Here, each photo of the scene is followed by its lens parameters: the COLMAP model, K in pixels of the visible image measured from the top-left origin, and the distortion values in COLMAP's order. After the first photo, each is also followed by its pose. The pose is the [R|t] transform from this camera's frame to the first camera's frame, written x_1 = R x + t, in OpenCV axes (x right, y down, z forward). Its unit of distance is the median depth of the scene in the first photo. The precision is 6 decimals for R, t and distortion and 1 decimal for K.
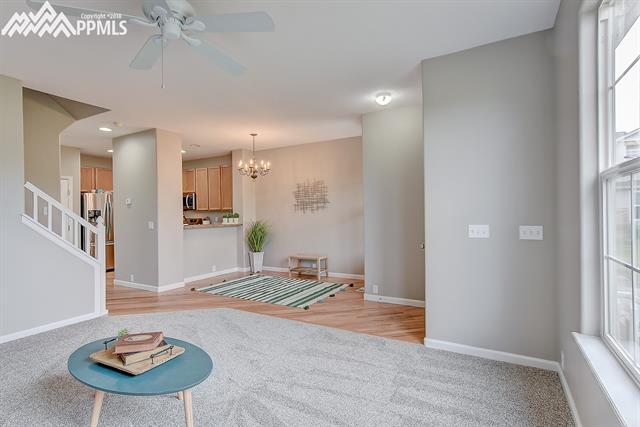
lens RADIAL K [[313.2, 0, 320.0], [0, 313.2, 213.5], [0, 0, 1]] dist [-0.001929, -0.000099]
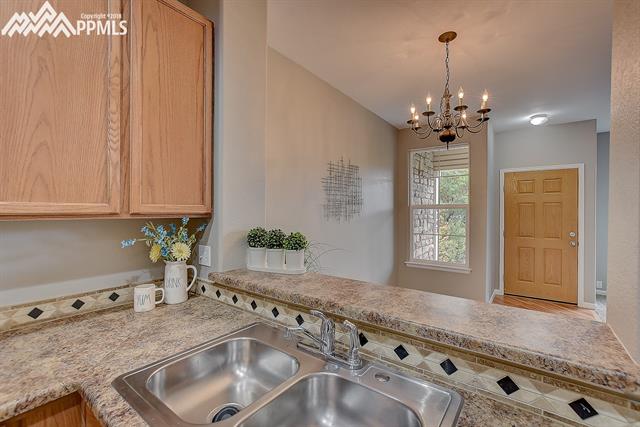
lens RADIAL K [[280.6, 0, 322.3], [0, 280.6, 212.9], [0, 0, 1]] dist [-0.002314, 0.000198]
pose [[0.112088, 0.001745, 0.993697, -0.508153], [-0.003434, 0.999993, -0.001368, -0.015210], [-0.993692, -0.003259, 0.112093, 0.951527]]
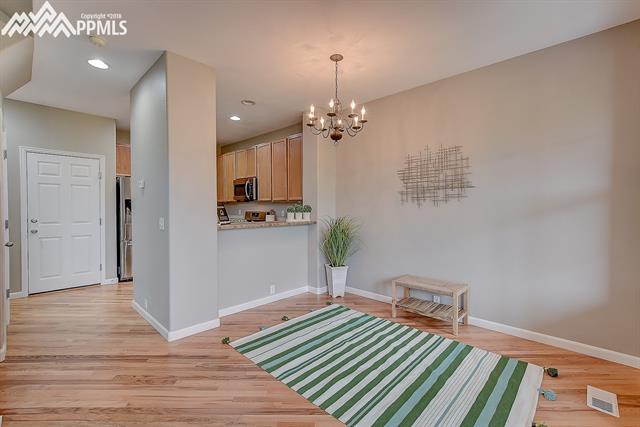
lens RADIAL K [[280.6, 0, 322.3], [0, 280.6, 212.9], [0, 0, 1]] dist [-0.002314, 0.000198]
pose [[0.971924, 0.018078, -0.234600, -0.100124], [-0.013366, 0.999676, 0.021660, 0.001862], [0.234915, -0.017916, 0.971851, 0.443709]]
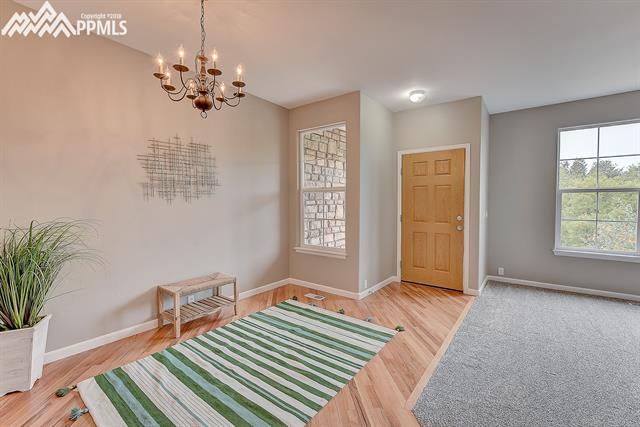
lens RADIAL K [[280.6, 0, 322.3], [0, 280.6, 212.9], [0, 0, 1]] dist [-0.002314, 0.000198]
pose [[0.123312, -0.023547, 0.992089, -0.453712], [-0.001825, 0.999711, 0.023955, 0.004410], [-0.992366, -0.004765, 0.123233, 0.687283]]
